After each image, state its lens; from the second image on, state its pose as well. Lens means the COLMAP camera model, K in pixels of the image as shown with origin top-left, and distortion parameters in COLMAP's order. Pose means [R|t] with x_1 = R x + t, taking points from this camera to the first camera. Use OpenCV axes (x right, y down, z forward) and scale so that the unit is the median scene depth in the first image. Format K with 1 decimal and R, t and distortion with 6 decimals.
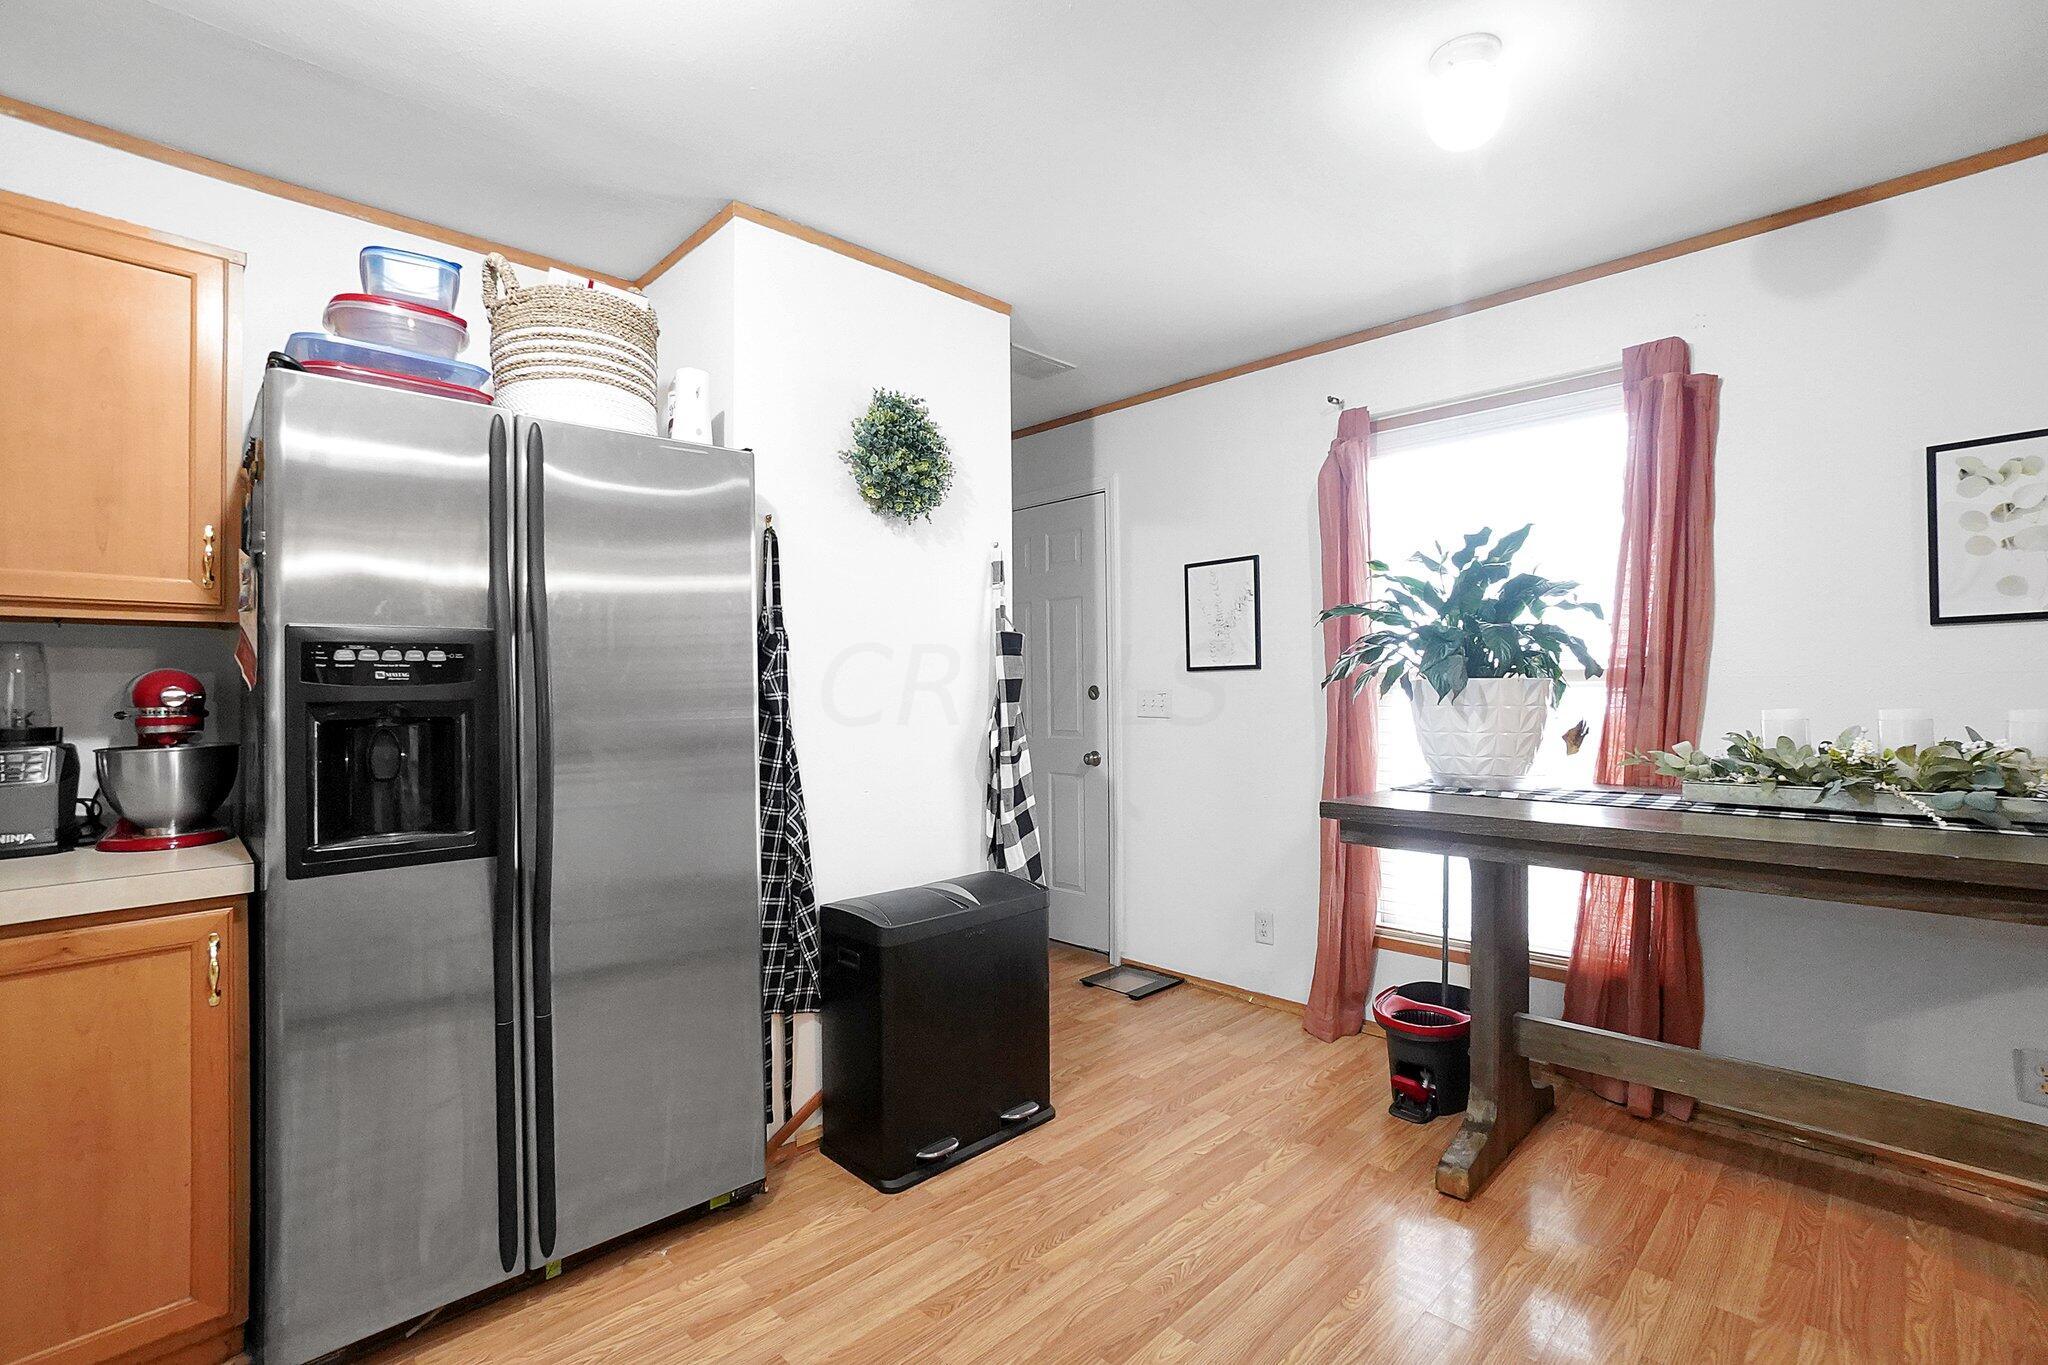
lens RADIAL K [[918.2, 0, 1024.0], [0, 918.2, 682.5], [0, 0, 1]] dist [-0.042615, 0.018230]
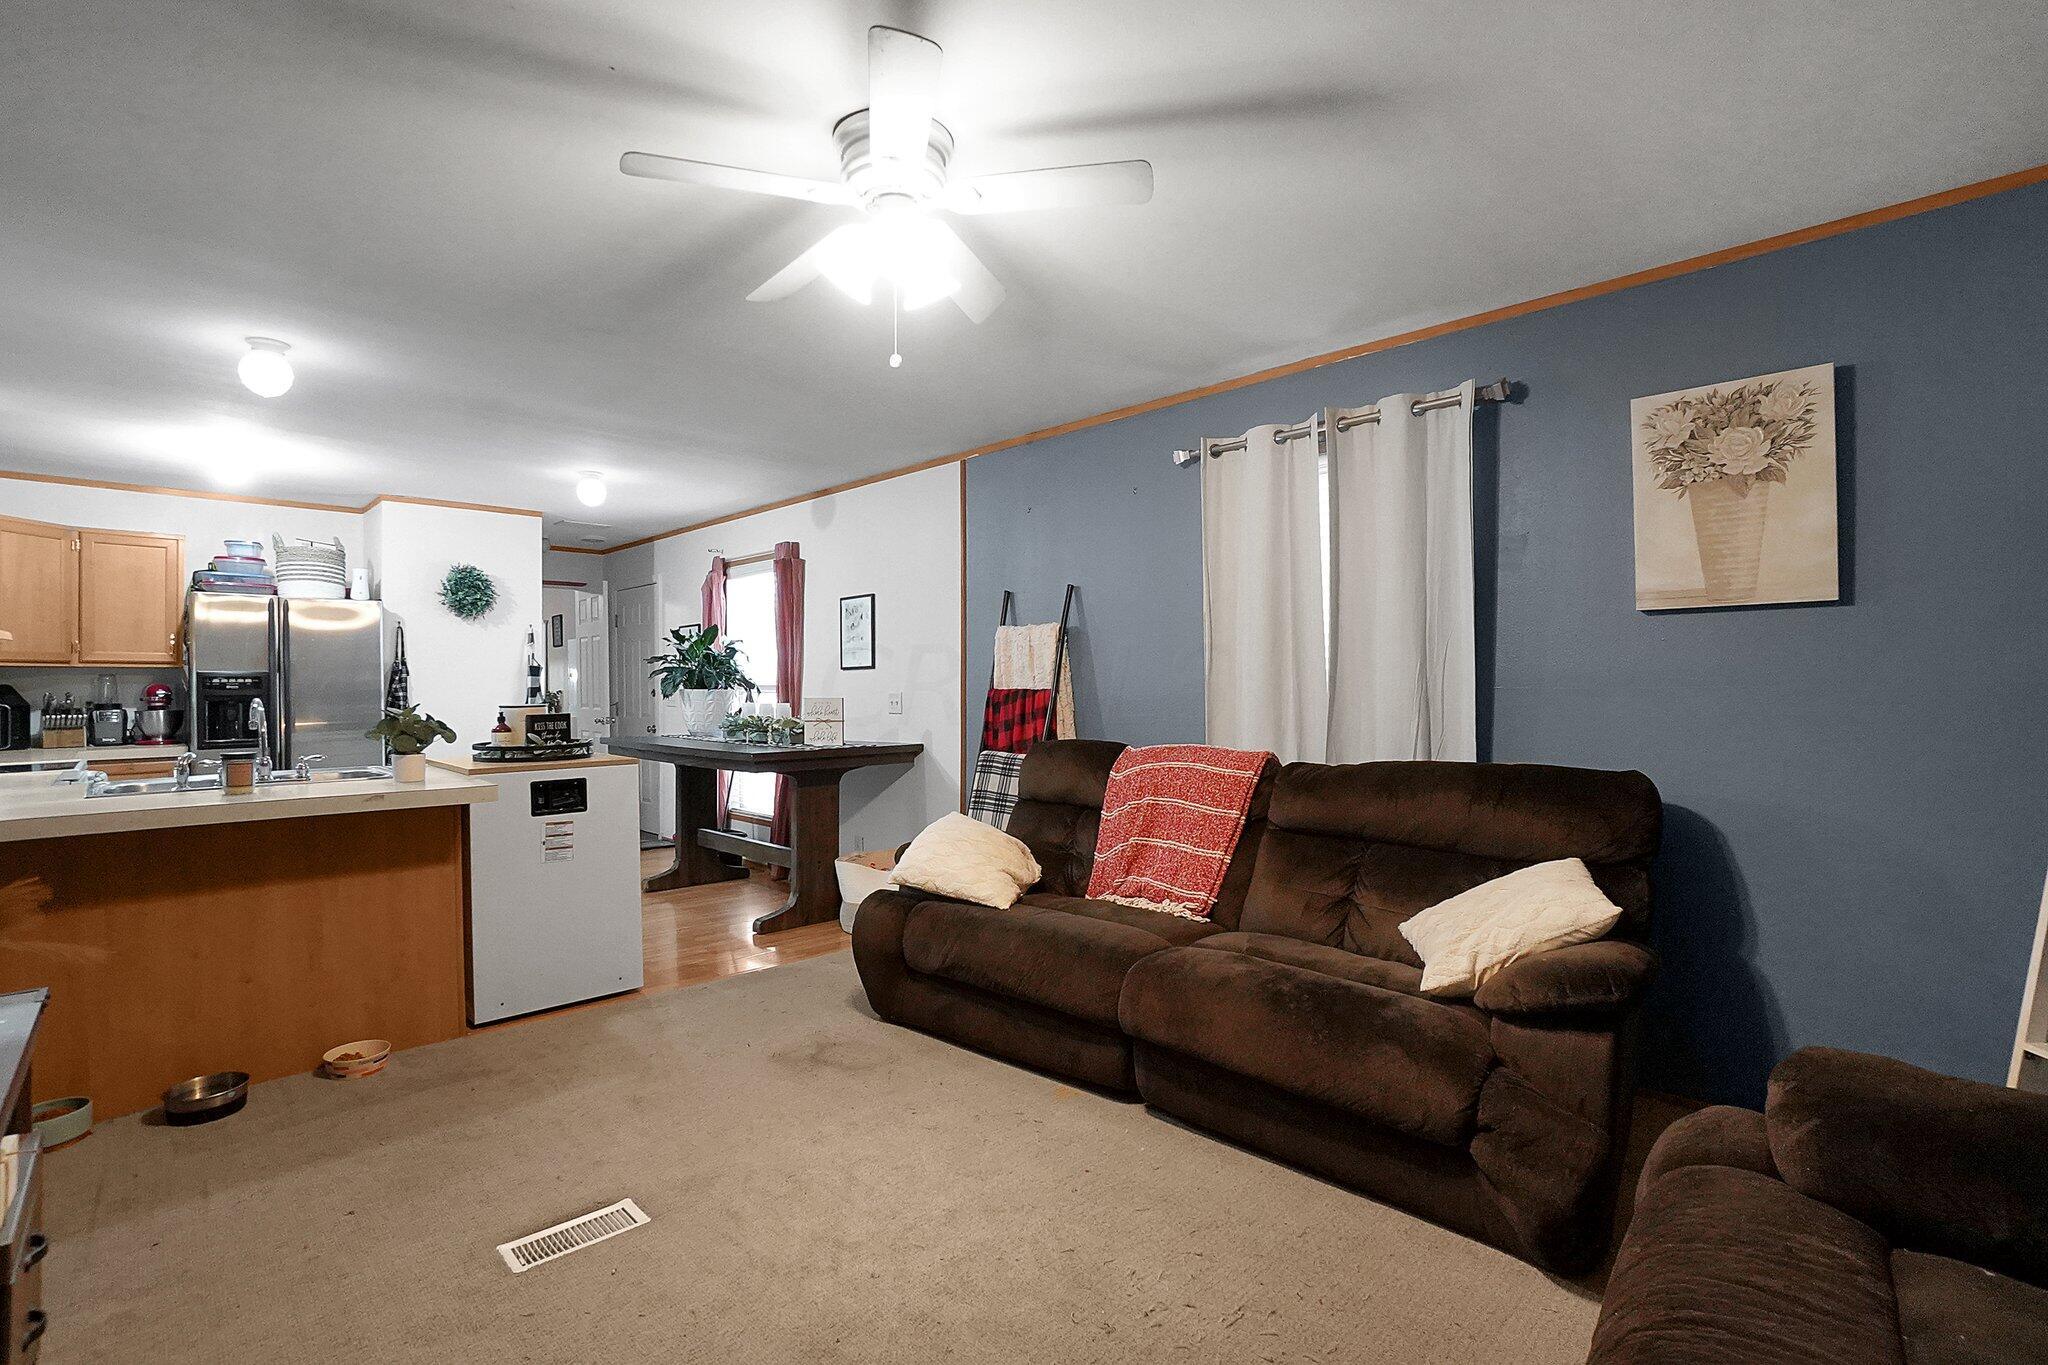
lens RADIAL K [[979.1, 0, 1031.8], [0, 979.1, 688.1], [0, 0, 1]] dist [-0.003527, -0.000538]
pose [[0.999852, 0.006357, -0.016001, 1.890822], [-0.006169, 0.999912, 0.011786, -0.054809], [0.016075, -0.011686, 0.999803, -2.078996]]
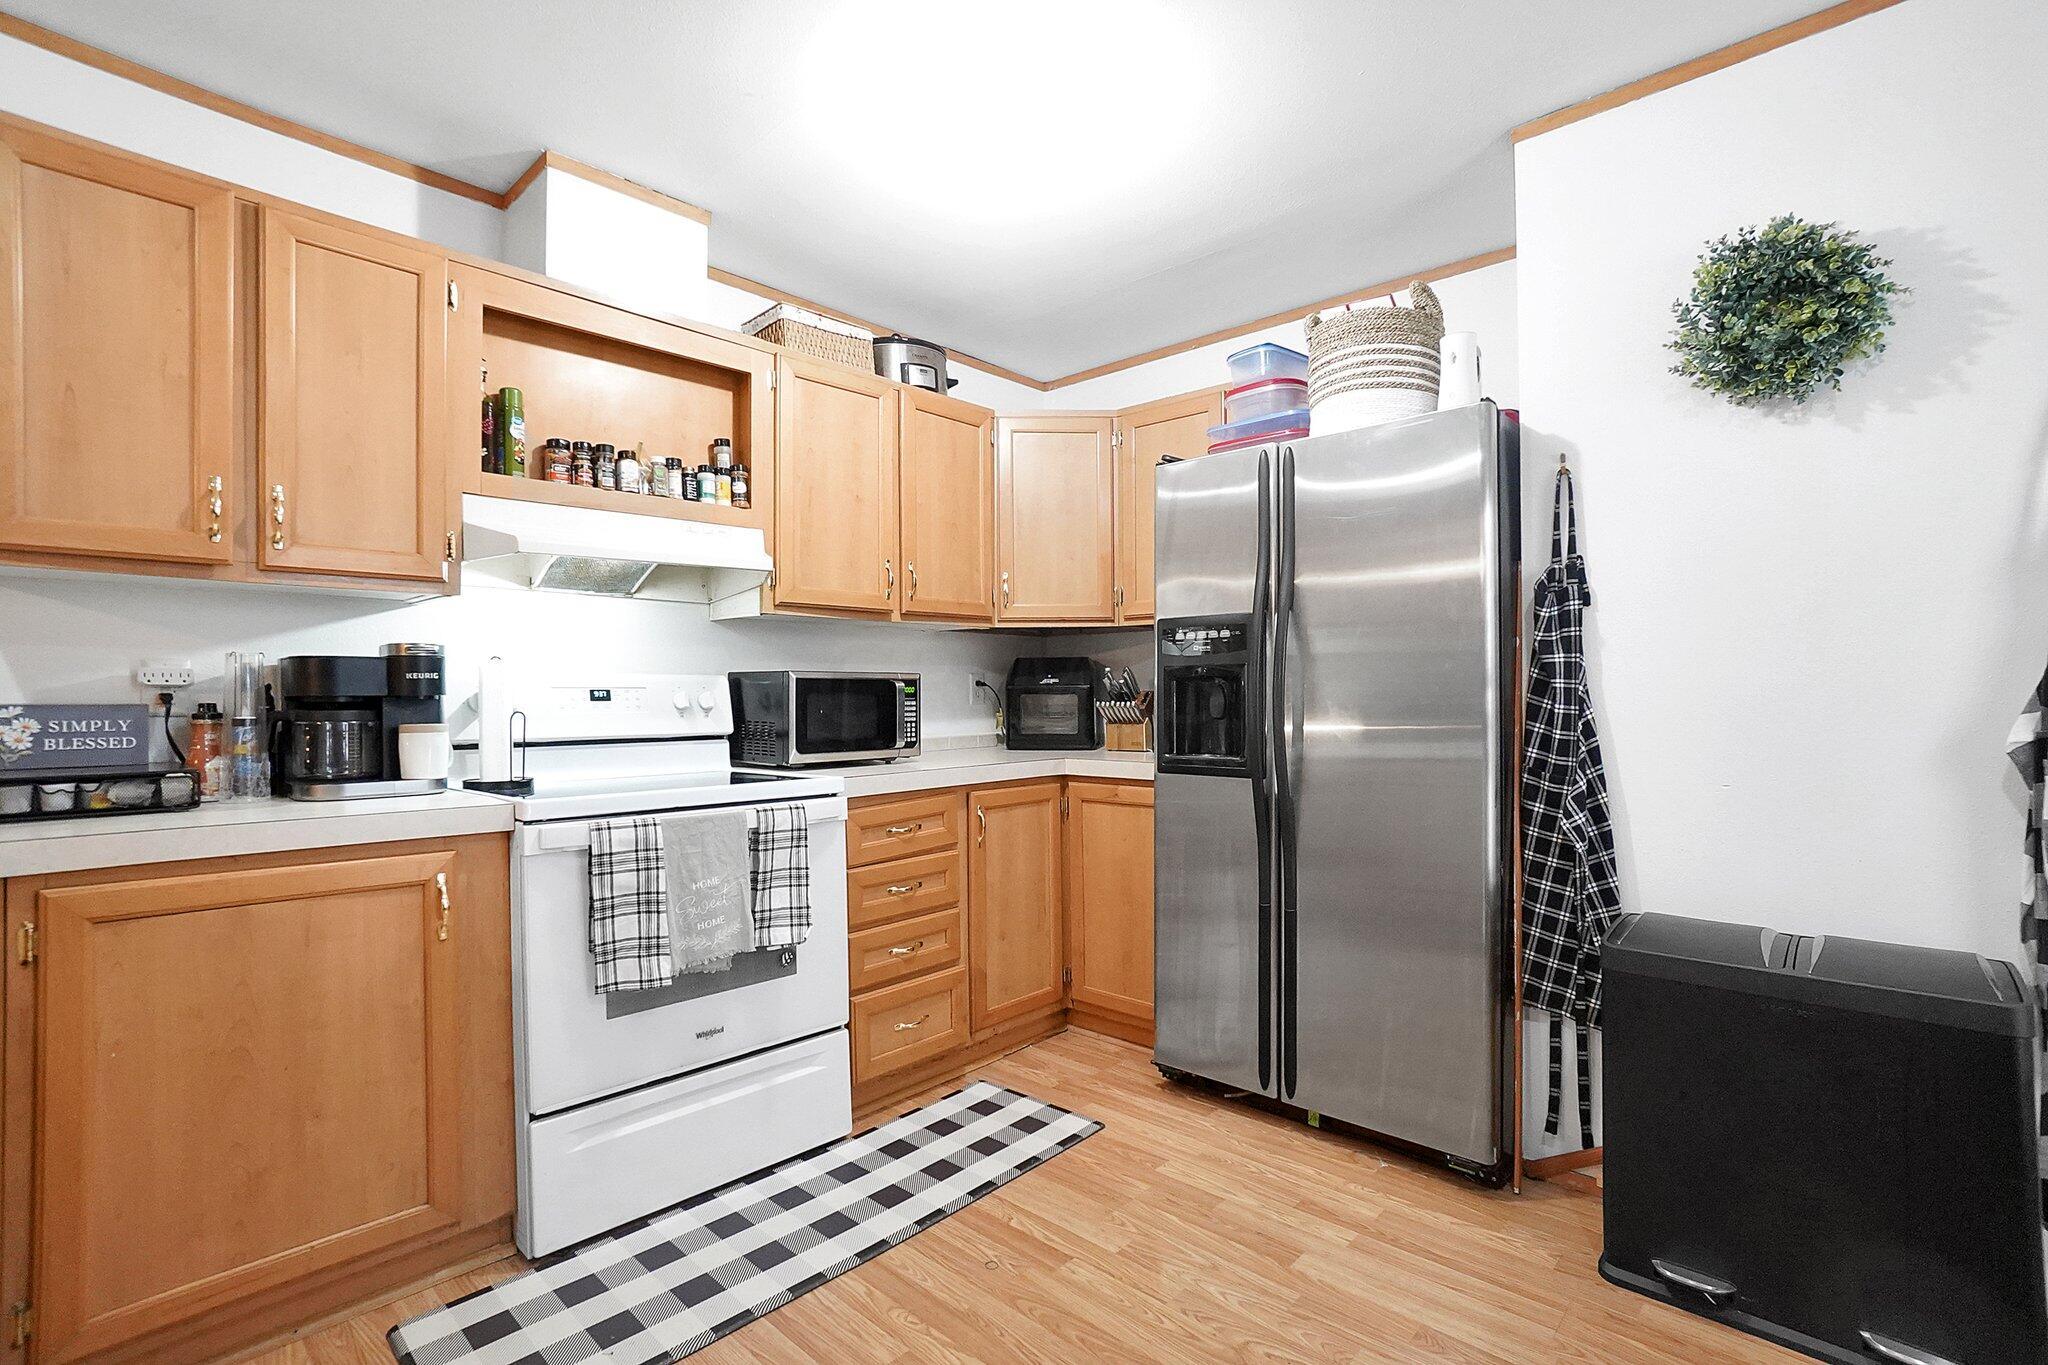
lens RADIAL K [[979.1, 0, 1031.8], [0, 979.1, 688.1], [0, 0, 1]] dist [-0.003527, -0.000538]
pose [[0.063010, 0.009703, -0.997966, 0.802672], [0.012736, 0.999864, 0.010525, 0.034088], [0.997932, -0.013373, 0.062878, 0.533928]]
